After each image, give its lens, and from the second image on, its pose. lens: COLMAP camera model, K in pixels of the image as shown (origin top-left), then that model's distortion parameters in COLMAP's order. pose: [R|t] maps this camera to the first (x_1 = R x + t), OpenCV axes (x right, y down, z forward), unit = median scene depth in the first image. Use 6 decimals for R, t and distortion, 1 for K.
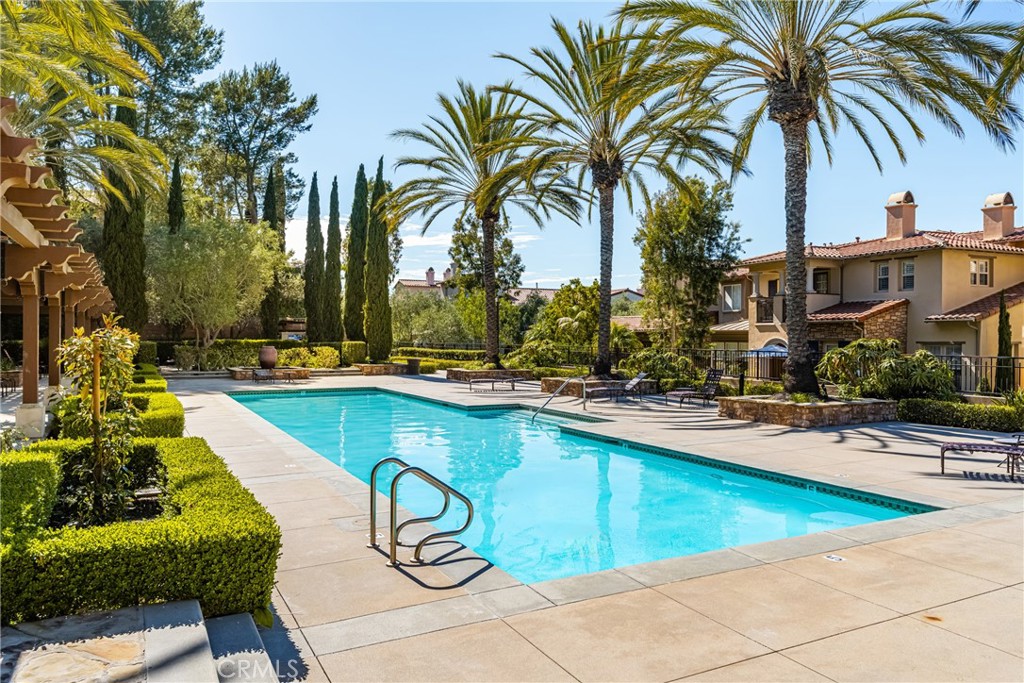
lens RADIAL K [[707.7, 0, 512.7], [0, 707.7, 341.4], [0, 0, 1]] dist [0.006592, -0.002327]
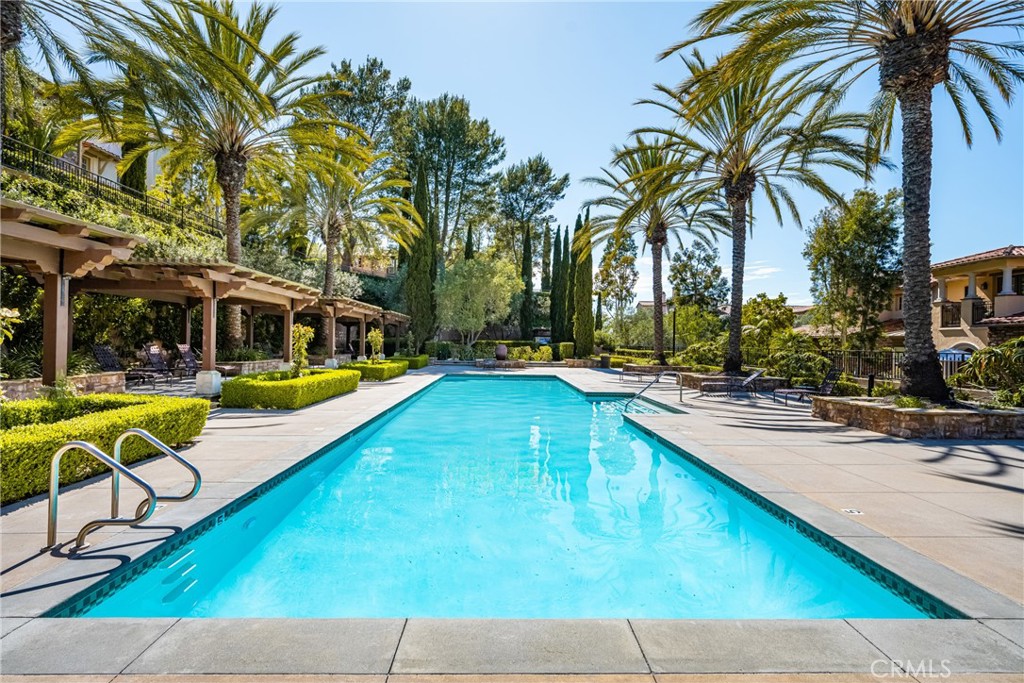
lens RADIAL K [[487.7, 0, 511.9], [0, 487.7, 341.7], [0, 0, 1]] dist [0.002181, 0.000511]
pose [[0.898413, 0.009310, -0.439053, 0.107709], [-0.014509, 0.999859, -0.008487, 0.008728], [0.438912, 0.013995, 0.898421, 0.120242]]
